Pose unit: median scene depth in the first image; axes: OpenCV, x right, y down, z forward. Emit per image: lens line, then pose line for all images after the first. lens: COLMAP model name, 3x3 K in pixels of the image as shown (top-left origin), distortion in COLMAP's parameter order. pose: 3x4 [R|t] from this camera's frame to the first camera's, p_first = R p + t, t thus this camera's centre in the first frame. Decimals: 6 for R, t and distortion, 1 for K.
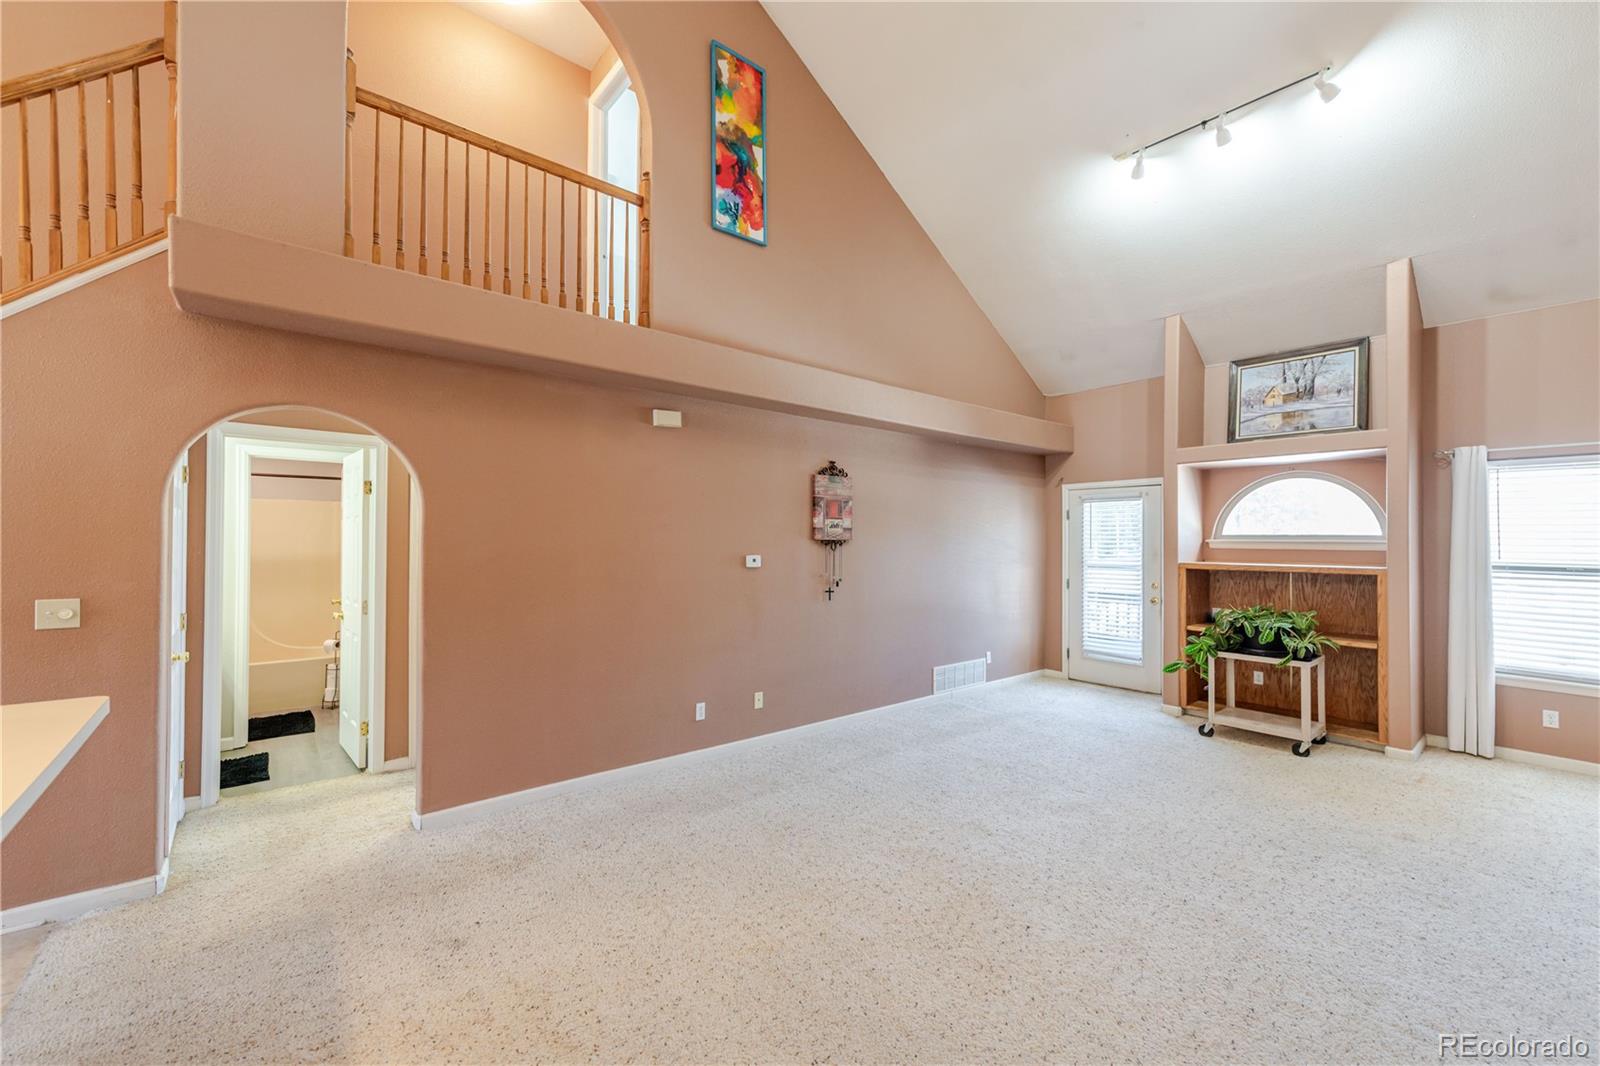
lens RADIAL K [[655.5, 0, 797.2], [0, 655.5, 534.2], [0, 0, 1]] dist [0.009470, 0.000080]
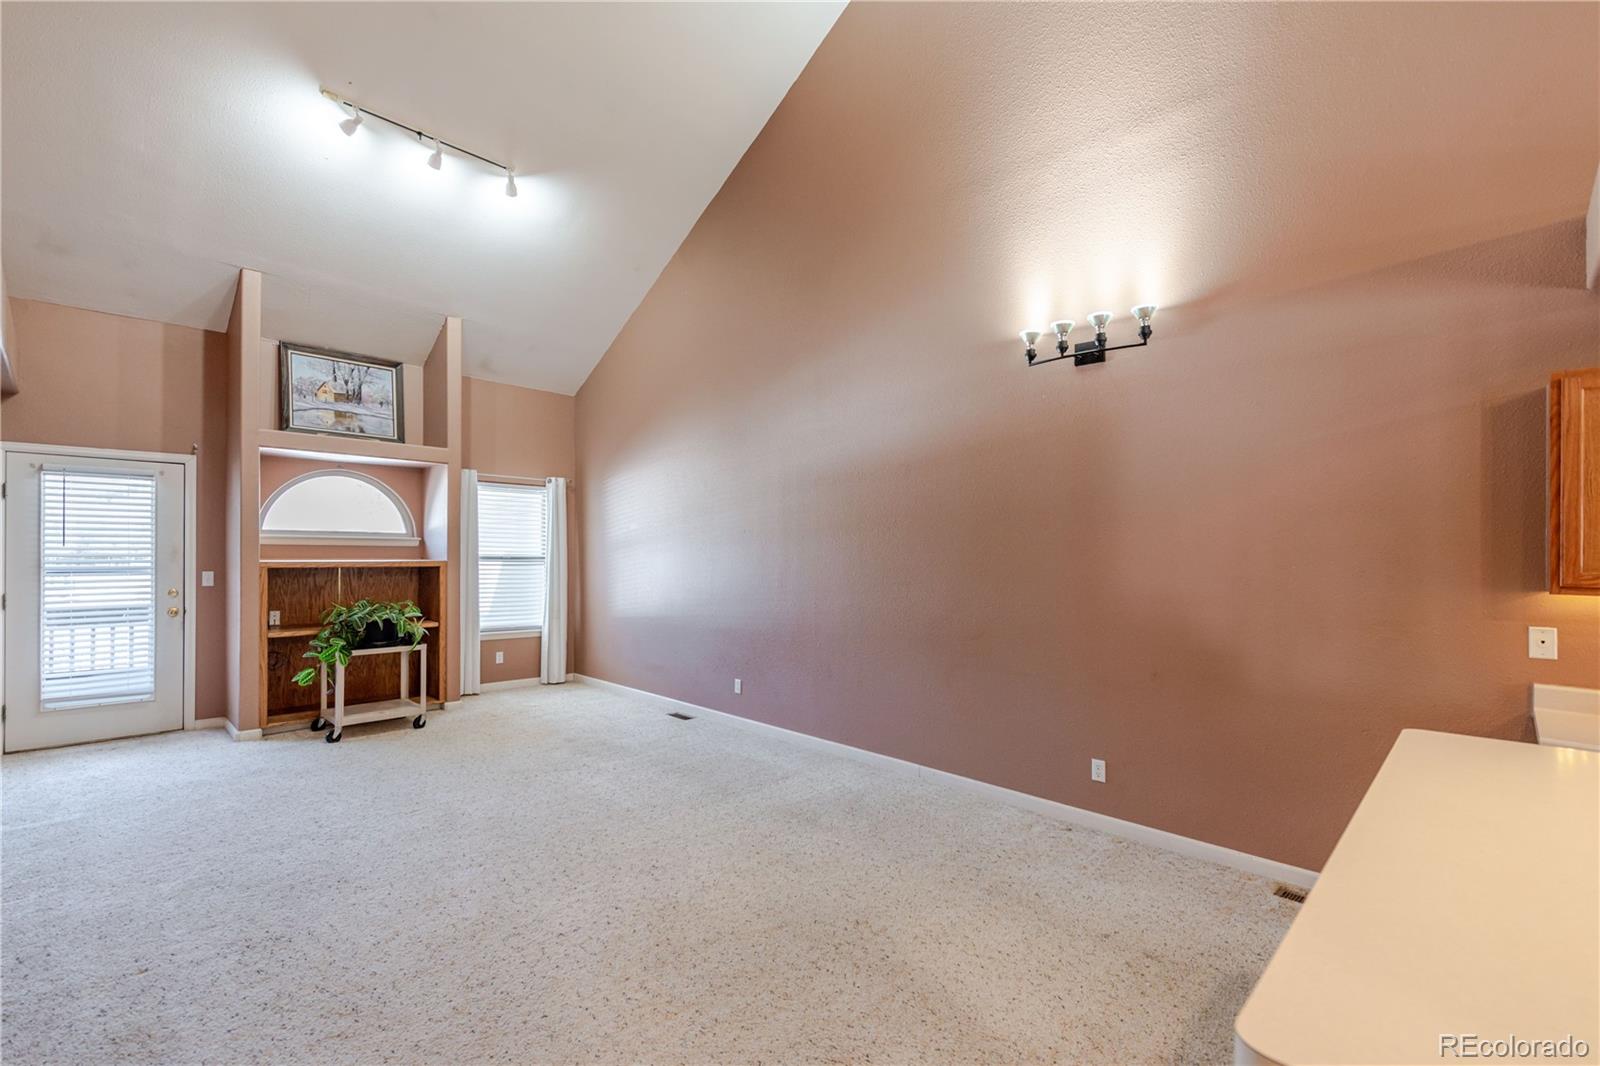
lens RADIAL K [[729.7, 0, 797.9], [0, 729.7, 537.1], [0, 0, 1]] dist [0.003027, 0.000205]
pose [[-0.126971, 0.004573, 0.991896, -0.472091], [-0.025208, 0.999652, -0.007835, 0.000870], [-0.991586, -0.025998, -0.126812, 0.435327]]
